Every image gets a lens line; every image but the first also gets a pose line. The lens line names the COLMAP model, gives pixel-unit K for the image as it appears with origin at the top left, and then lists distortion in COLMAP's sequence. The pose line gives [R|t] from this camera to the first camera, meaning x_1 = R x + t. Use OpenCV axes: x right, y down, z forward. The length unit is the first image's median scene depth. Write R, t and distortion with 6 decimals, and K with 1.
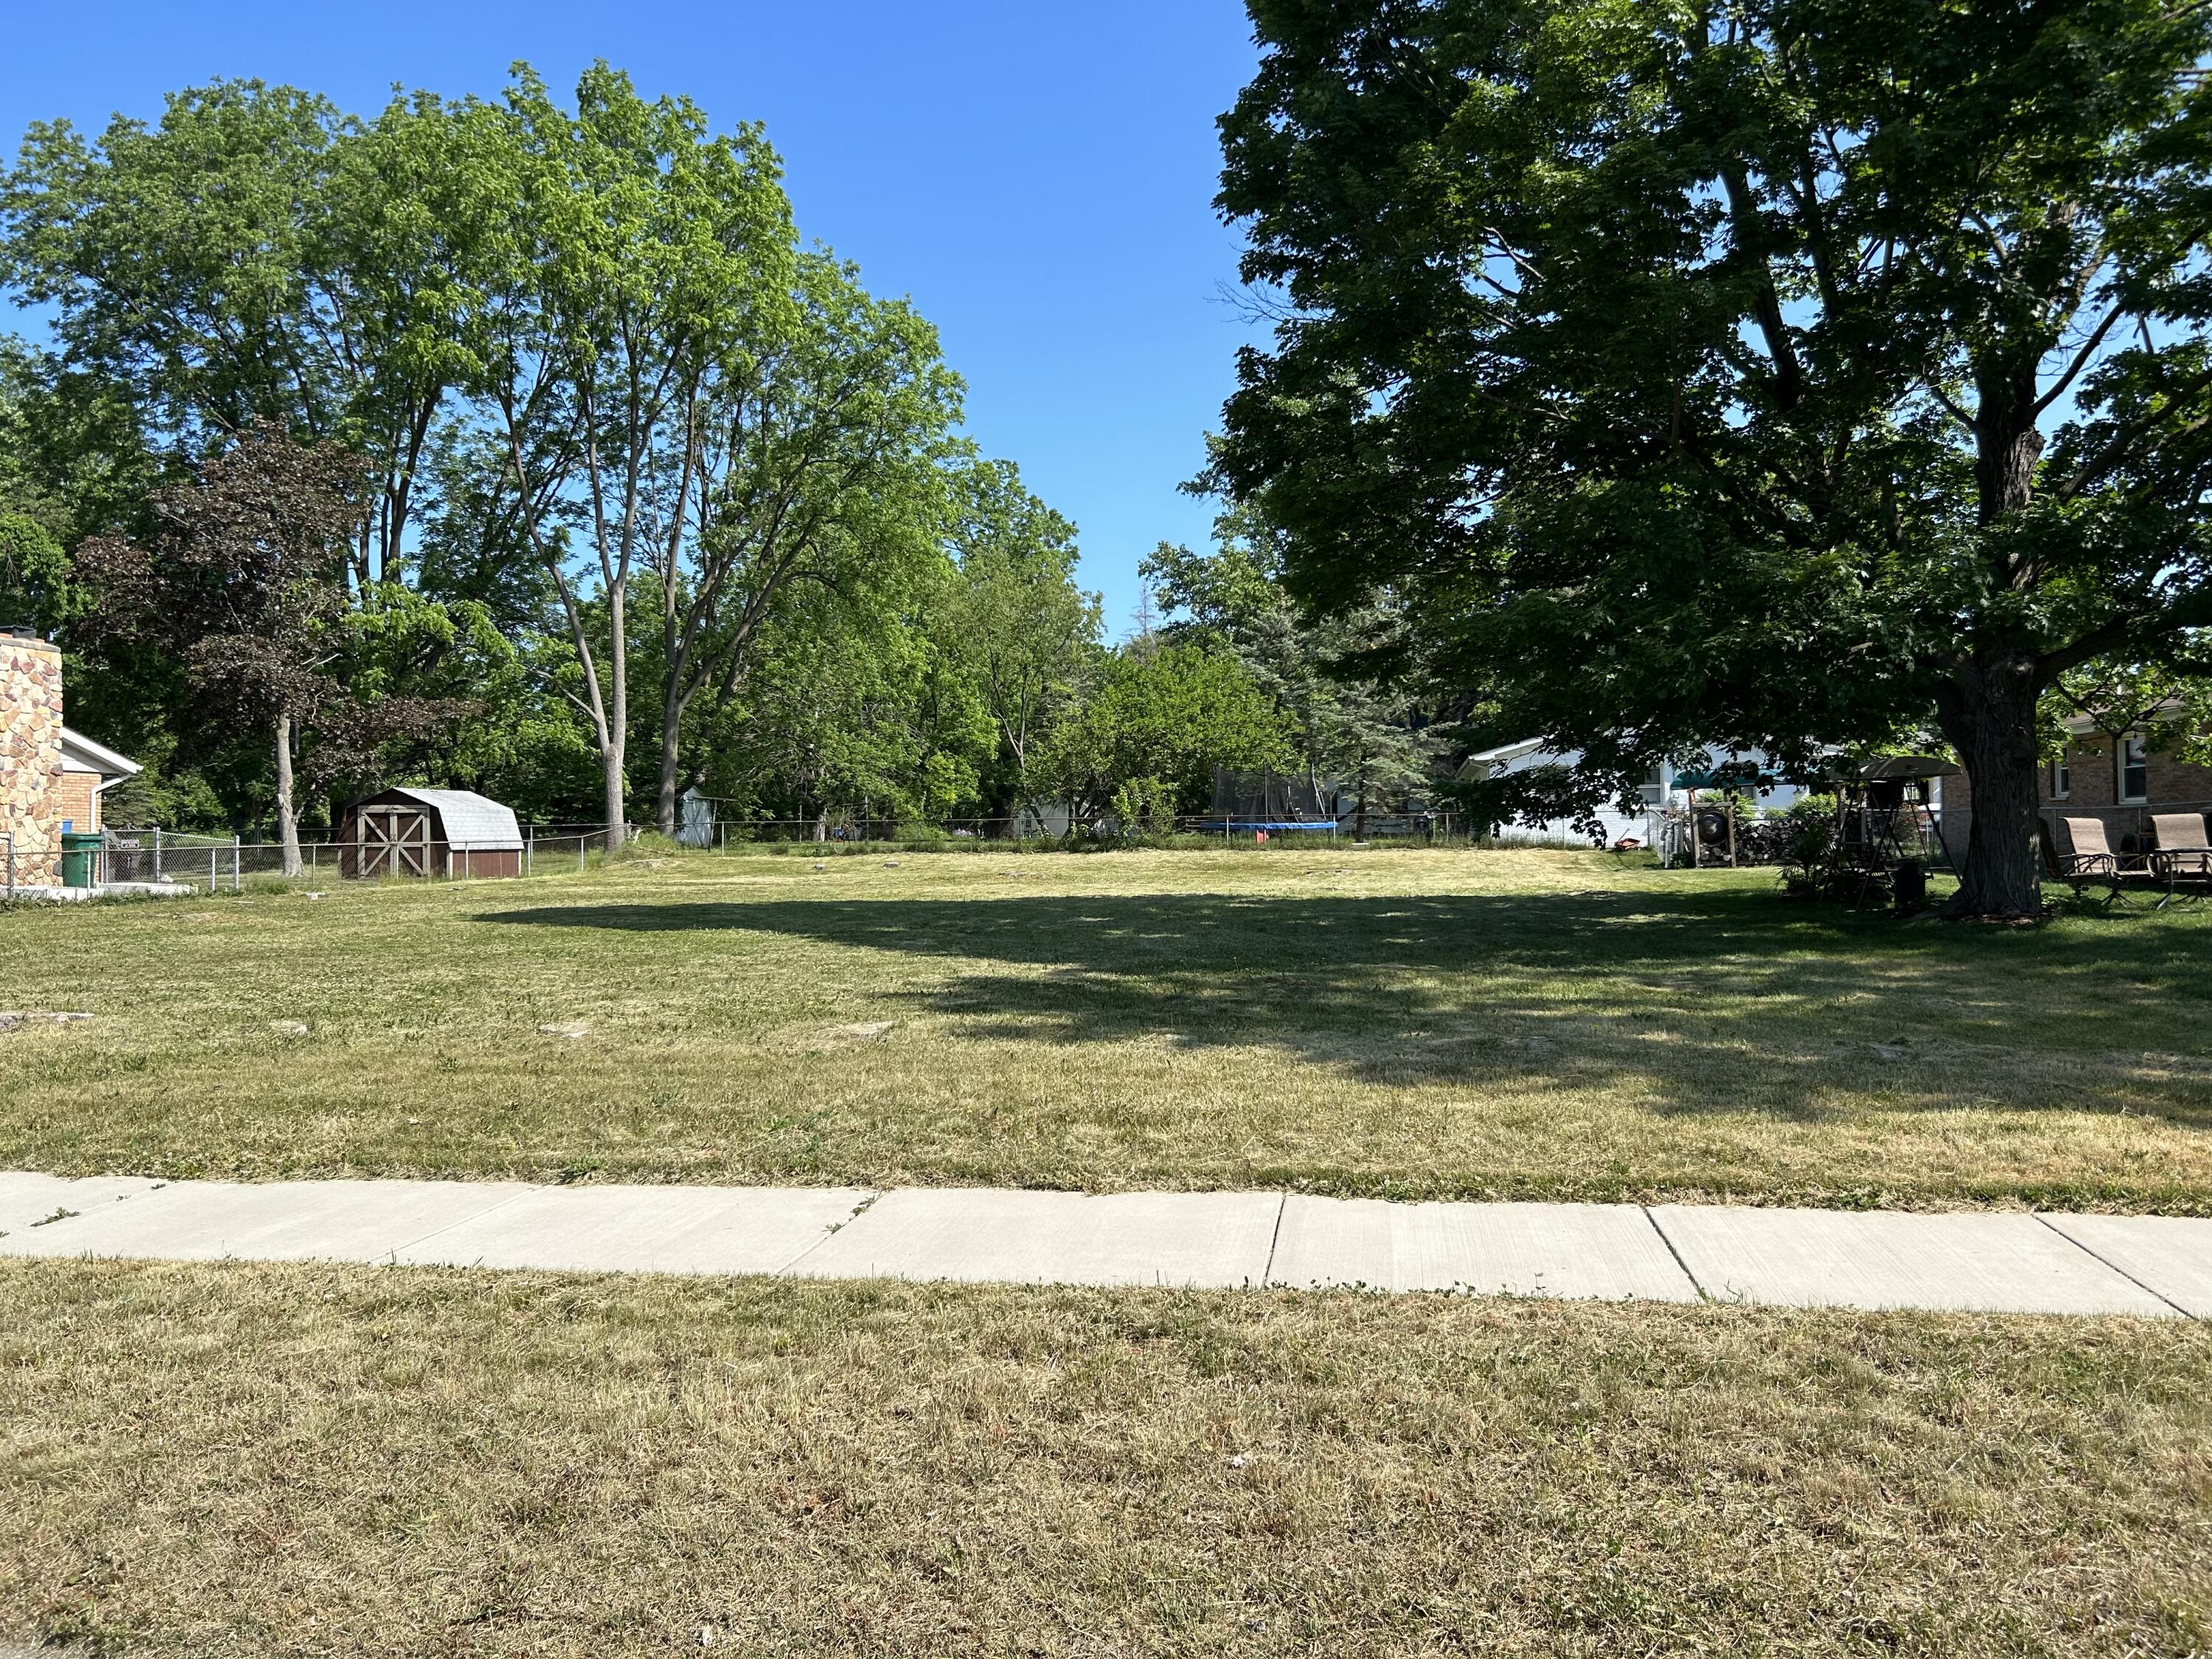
lens RADIAL K [[1682.2, 0, 1110.5], [0, 1682.2, 861.3], [0, 0, 1]] dist [0.058415, -0.062101]
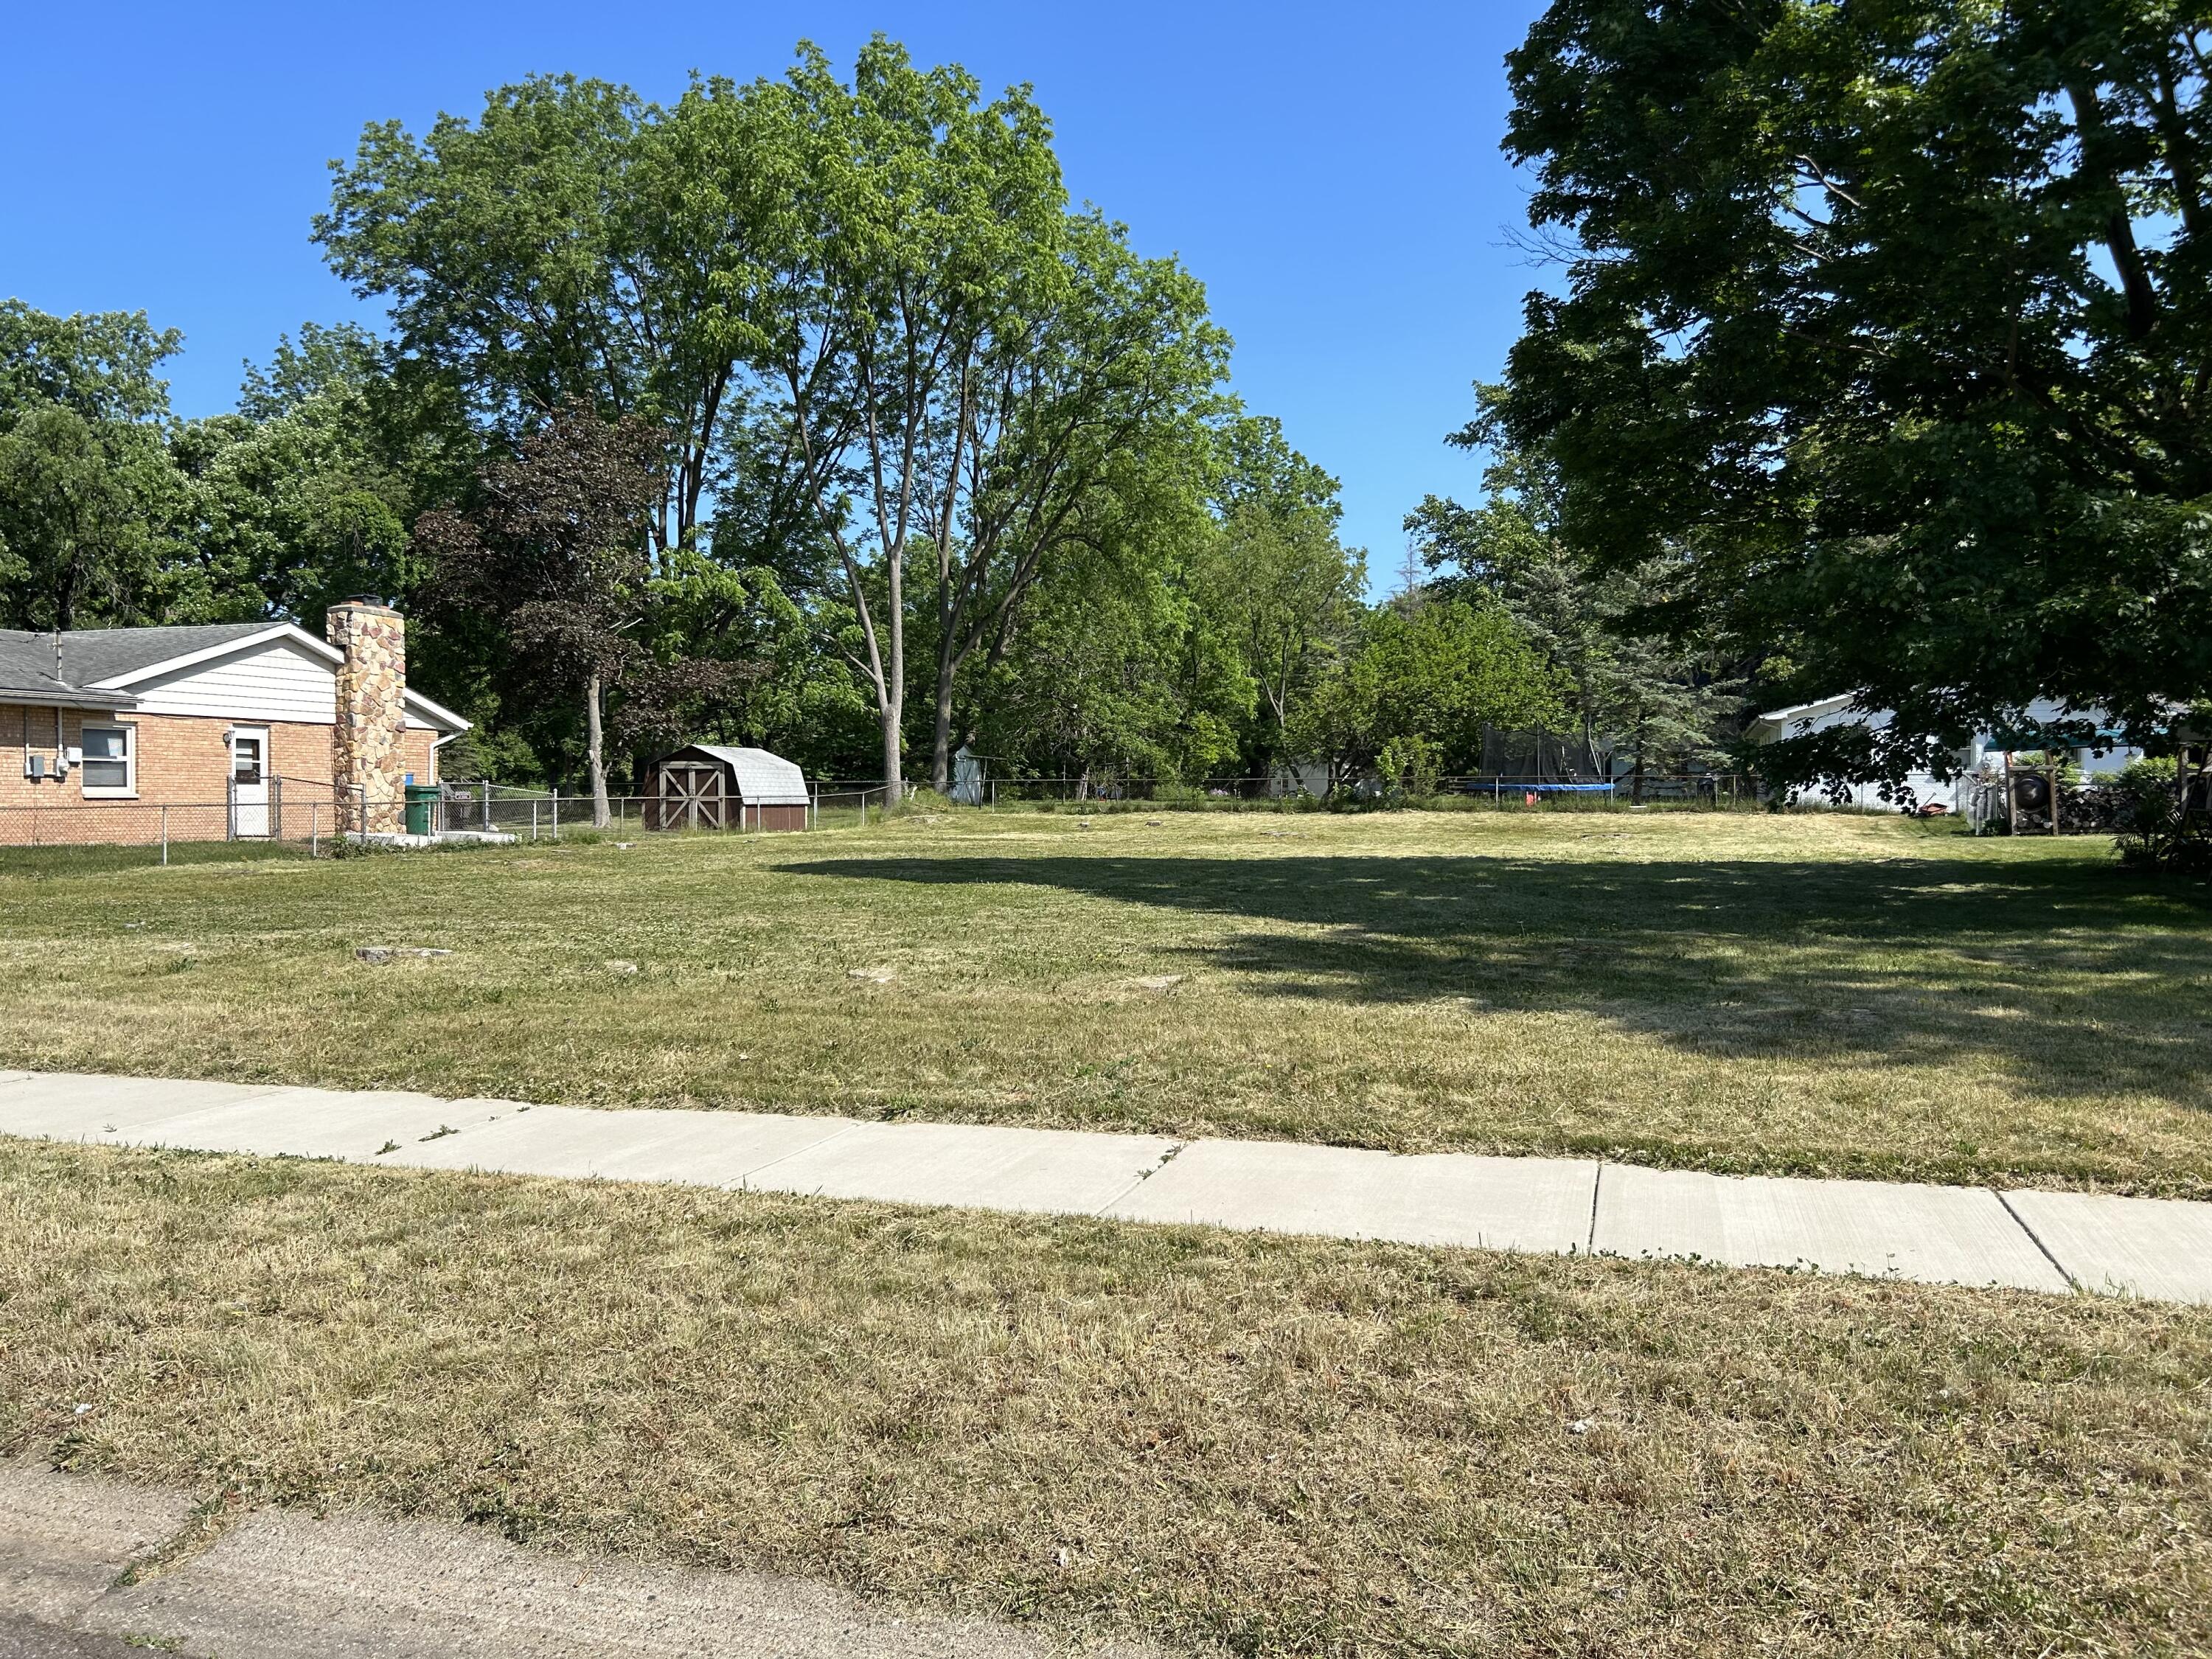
lens RADIAL K [[1684.0, 0, 1091.4], [0, 1684.0, 851.0], [0, 0, 1]] dist [0.051564, -0.048875]
pose [[0.988480, 0.013314, -0.150765, -0.018776], [-0.010744, 0.999783, 0.017845, 0.001544], [0.150970, -0.016019, 0.988409, -0.003898]]
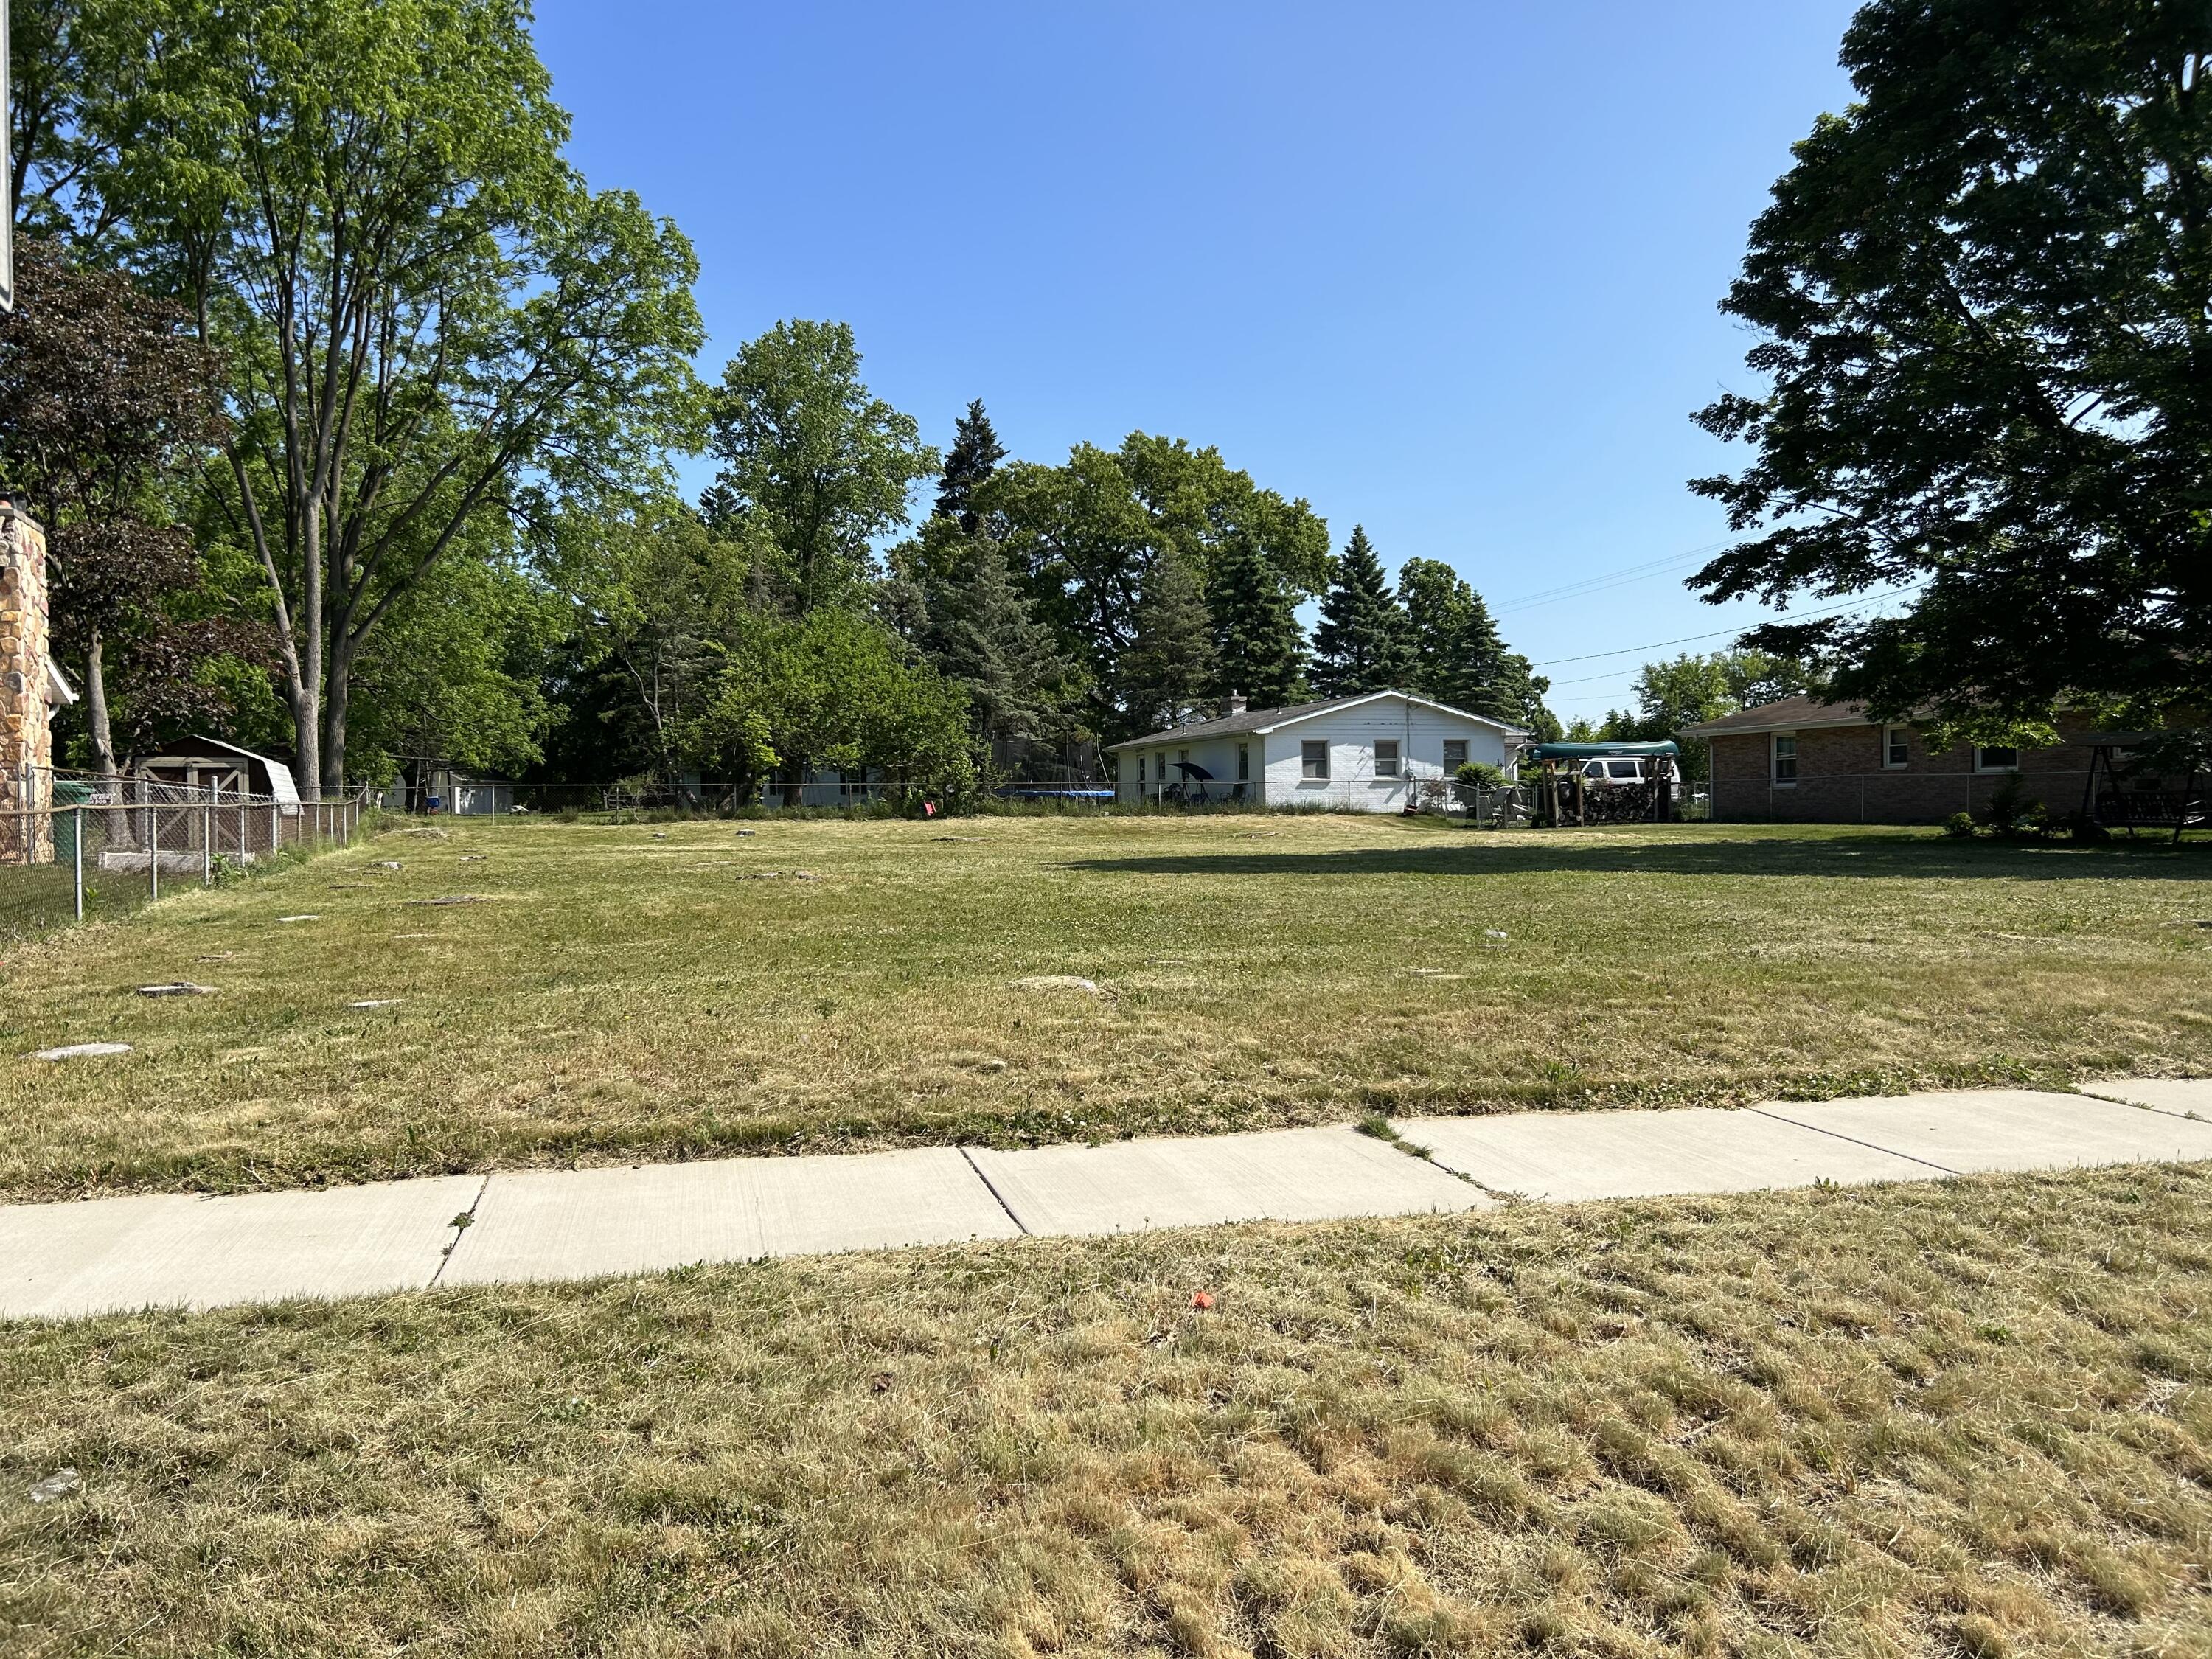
lens RADIAL K [[1683.5, 0, 1110.6], [0, 1683.5, 855.5], [0, 0, 1]] dist [0.101092, -0.170165]
pose [[0.878450, -0.012602, 0.477667, -0.467909], [0.009508, 0.999915, 0.008893, 0.009932], [-0.477739, -0.003270, 0.878496, 0.123771]]
